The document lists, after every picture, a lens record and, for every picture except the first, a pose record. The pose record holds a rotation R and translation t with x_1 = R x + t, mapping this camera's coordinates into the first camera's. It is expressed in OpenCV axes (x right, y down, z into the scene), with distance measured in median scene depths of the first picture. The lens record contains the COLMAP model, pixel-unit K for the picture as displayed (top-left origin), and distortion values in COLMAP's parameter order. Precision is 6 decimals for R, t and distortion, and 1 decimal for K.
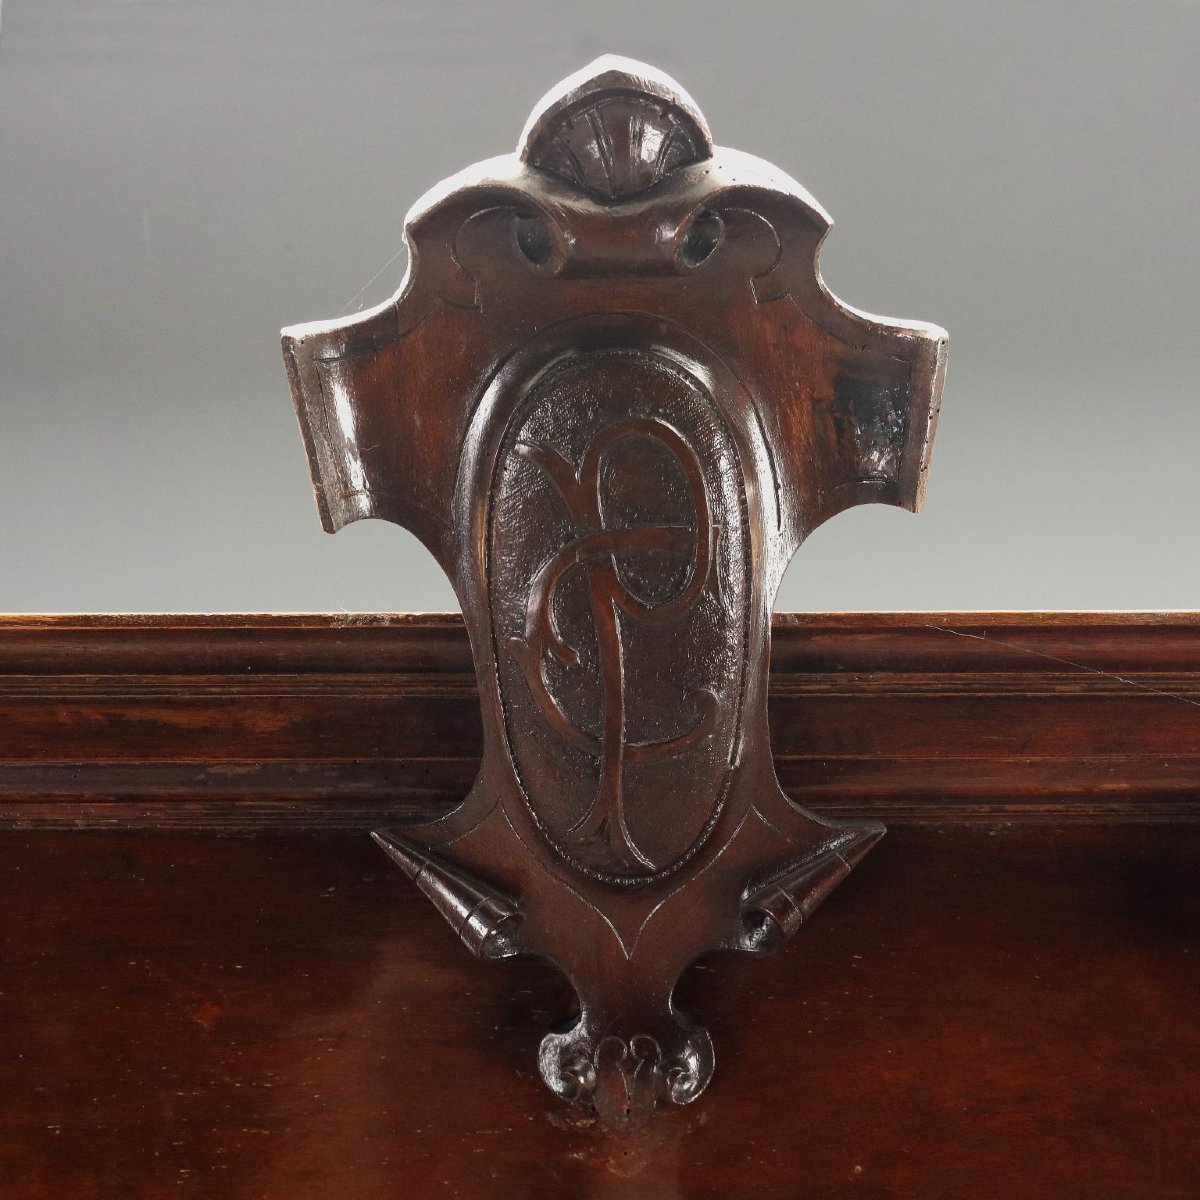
lens RADIAL K [[2794.2, 0, 600.0], [0, 2794.2, 600.0], [0, 0, 1]] dist [-0.038898, 0.226955]
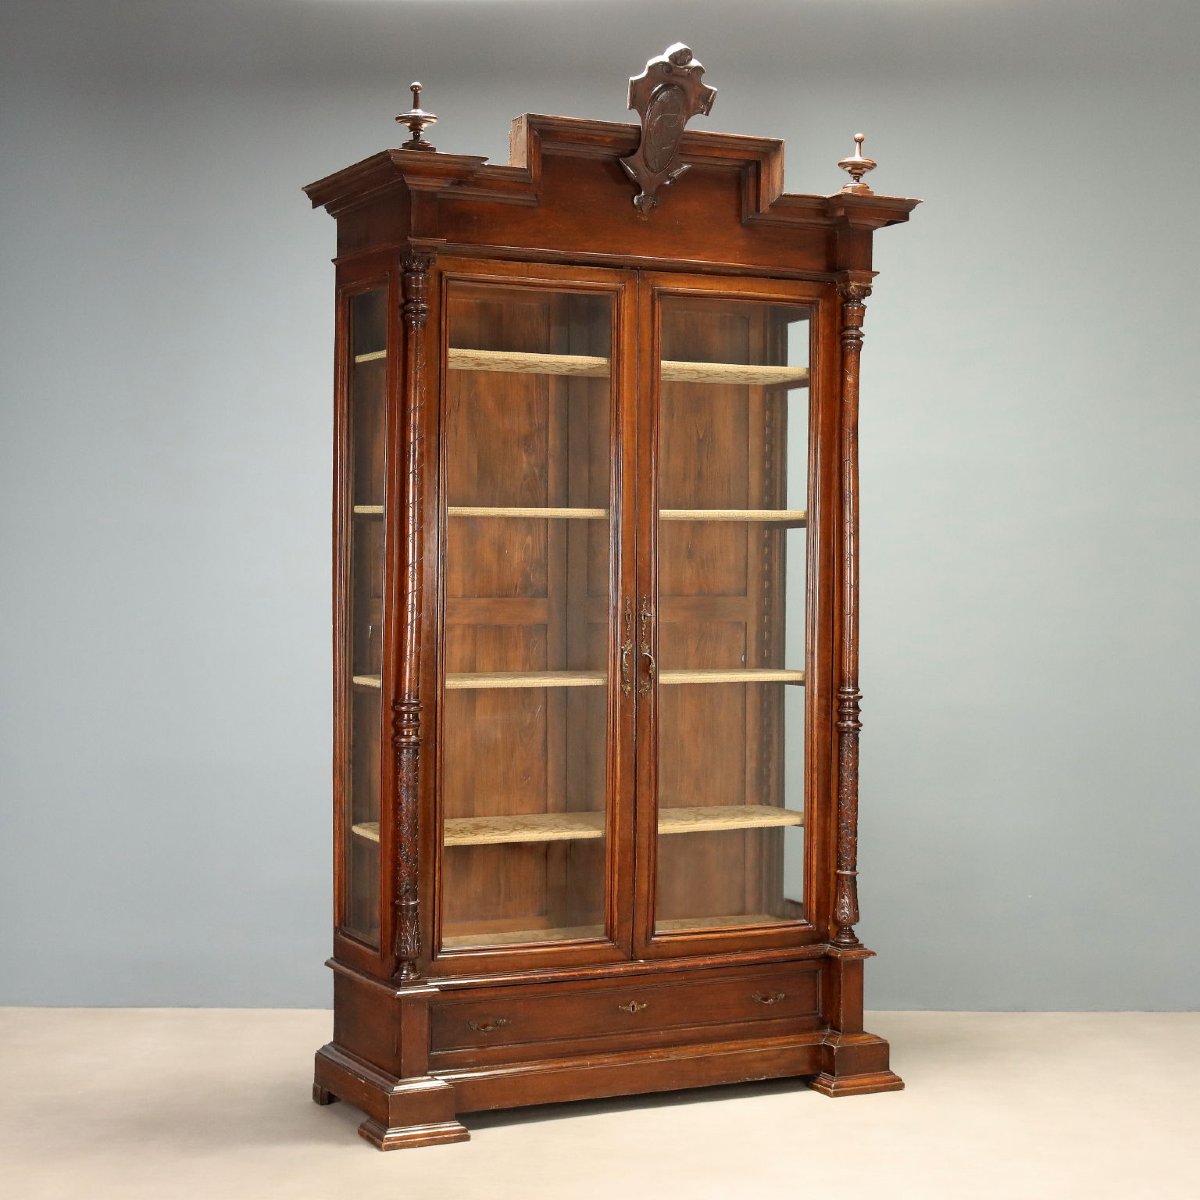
lens RADIAL K [[2221.2, 0, 600.0], [0, 2221.2, 600.0], [0, 0, 1]] dist [0.011574, 0.061136]
pose [[0.908630, 0.005063, 0.417571, -2.291562], [-0.078723, 0.984075, 0.159368, 0.275337], [-0.410114, -0.177679, 0.894559, -3.781364]]
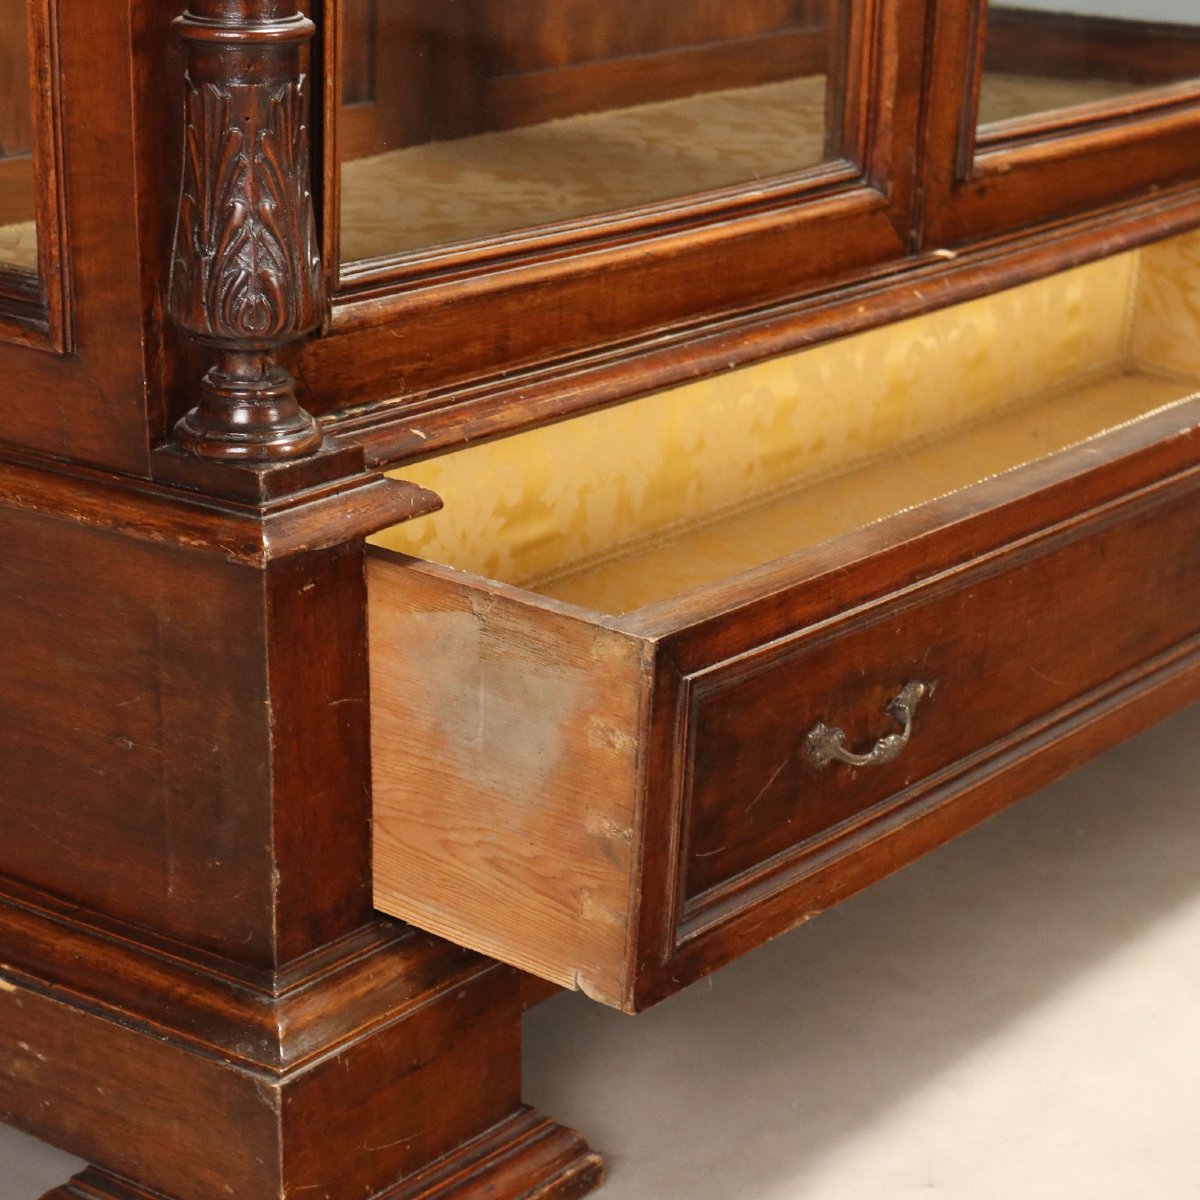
lens RADIAL K [[2873.9, 0, 600.0], [0, 2873.9, 600.0], [0, 0, 1]] dist [-0.040962, 0.139206]
pose [[0.631674, -0.221592, 0.742889, -1.390456], [-0.148504, 0.905944, 0.396500, 1.517671], [-0.760877, -0.360781, 0.539354, -0.032726]]
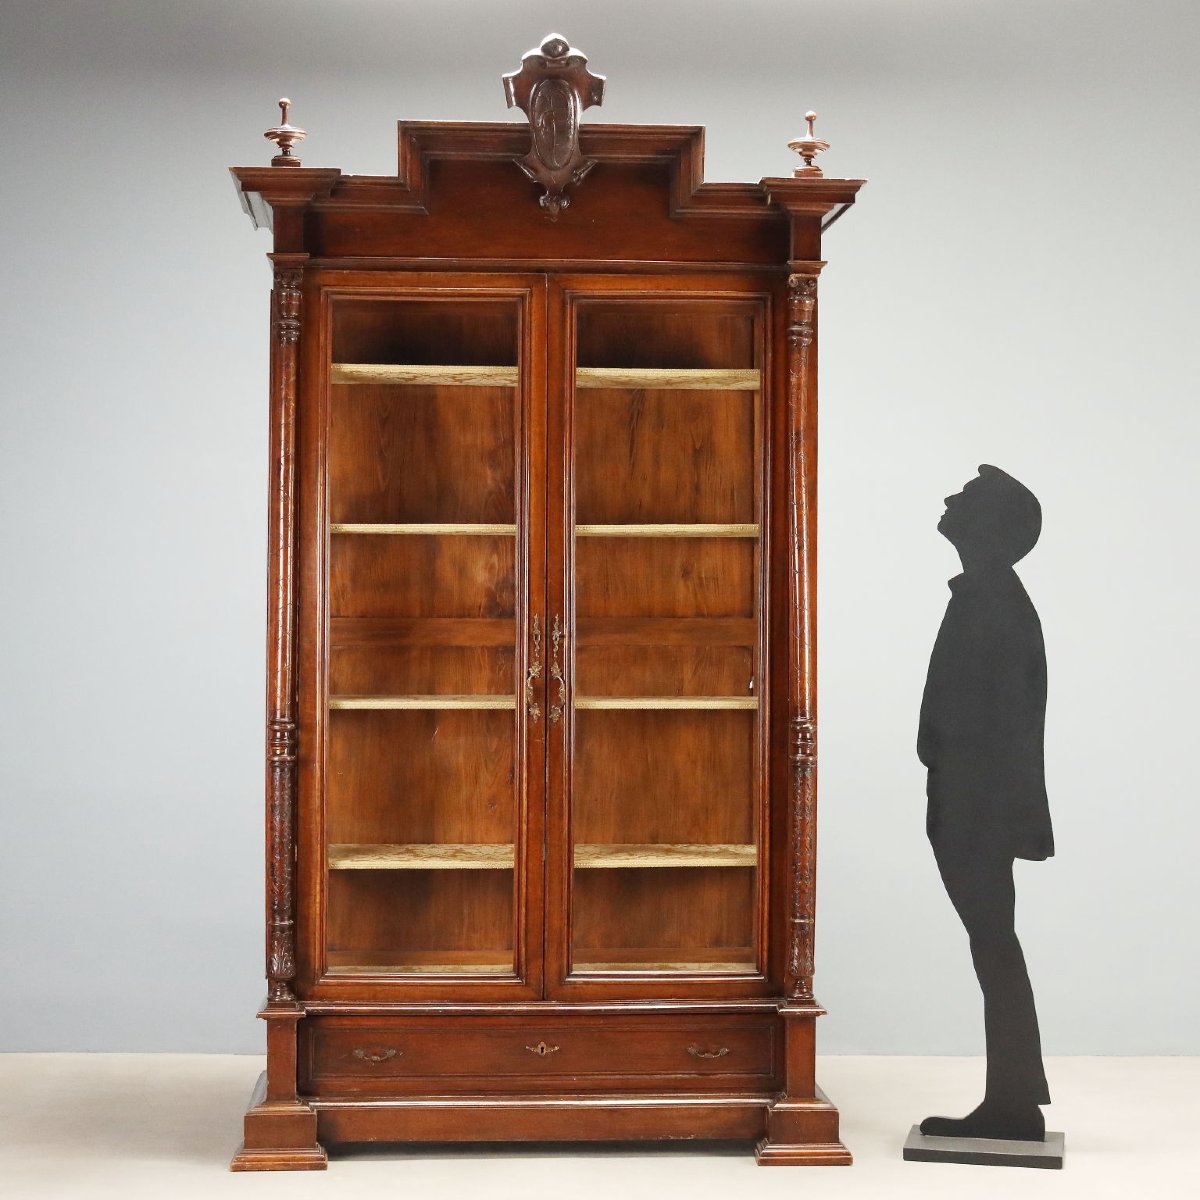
lens RADIAL K [[2326.0, 0, 600.0], [0, 2326.0, 600.0], [0, 0, 1]] dist [-0.002112, 0.177775]
pose [[0.999339, 0.011825, 0.034389, -0.056508], [-0.017246, 0.986654, 0.161915, 0.212248], [-0.032015, -0.162401, 0.986205, -4.276807]]
